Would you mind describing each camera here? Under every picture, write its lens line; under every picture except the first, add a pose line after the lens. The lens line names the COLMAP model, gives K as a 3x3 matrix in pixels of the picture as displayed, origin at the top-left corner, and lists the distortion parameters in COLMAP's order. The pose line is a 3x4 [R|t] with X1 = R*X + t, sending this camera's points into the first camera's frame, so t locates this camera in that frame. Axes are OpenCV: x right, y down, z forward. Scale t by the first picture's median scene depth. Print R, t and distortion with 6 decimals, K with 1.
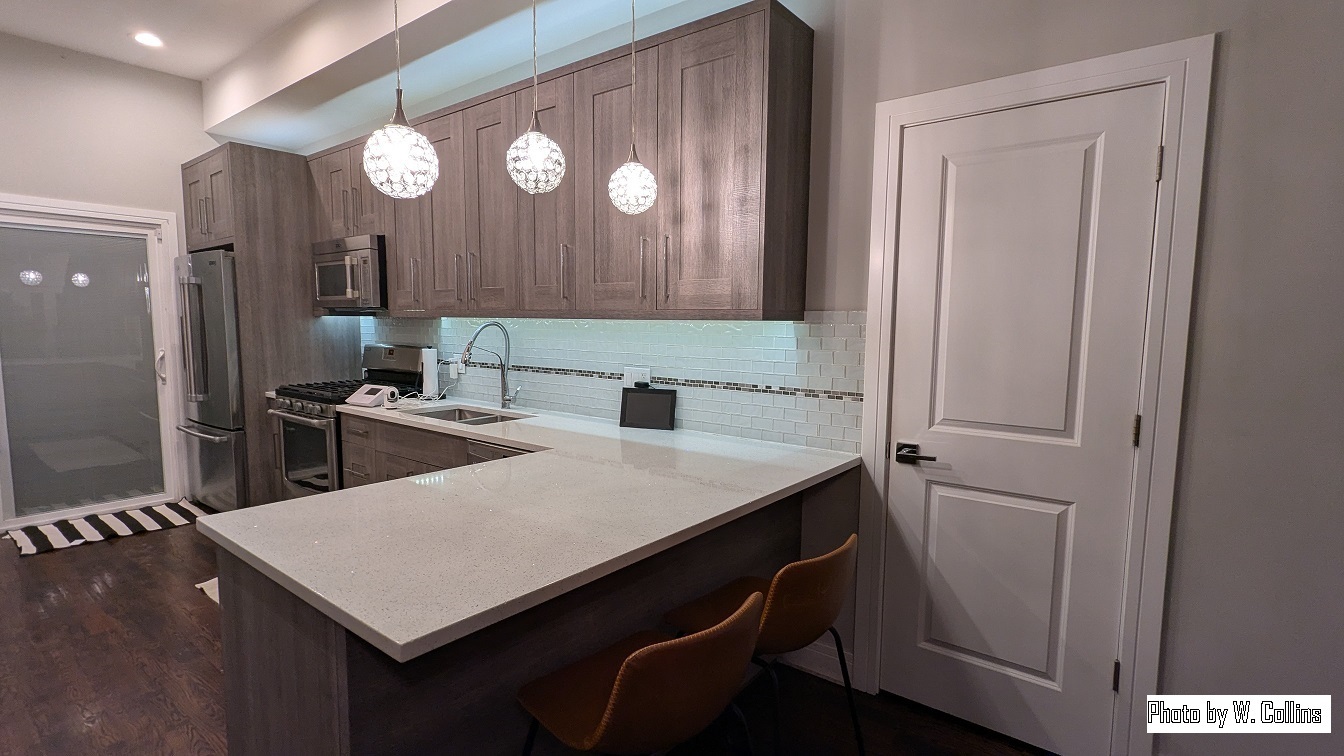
lens RADIAL K [[632.3, 0, 668.9], [0, 632.3, 384.0], [0, 0, 1]] dist [0.000508, 0.001610]
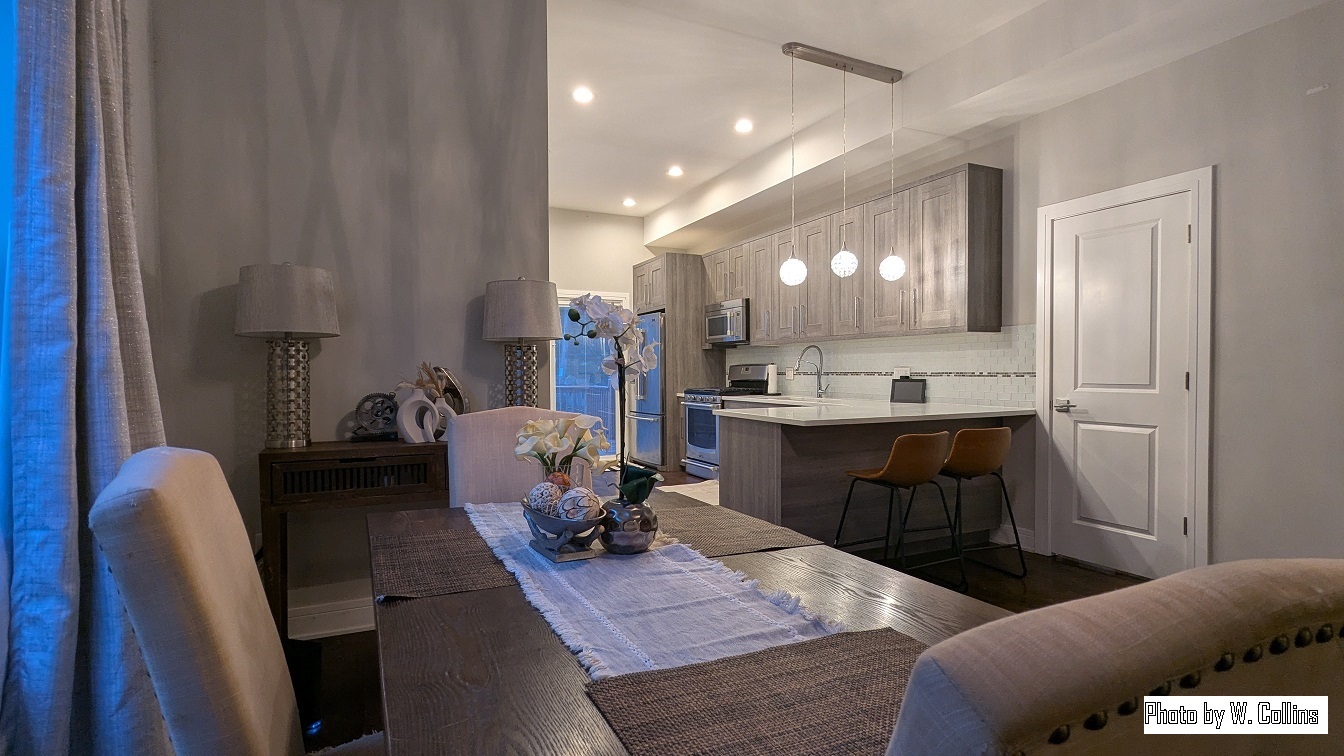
lens RADIAL K [[632.3, 0, 670.8], [0, 632.3, 393.1], [0, 0, 1]] dist [0.000508, 0.001610]
pose [[0.898834, 0.000292, -0.438290, 0.170480], [-0.028567, 0.997912, -0.057920, 0.199354], [0.437358, 0.064581, 0.896966, -0.967289]]
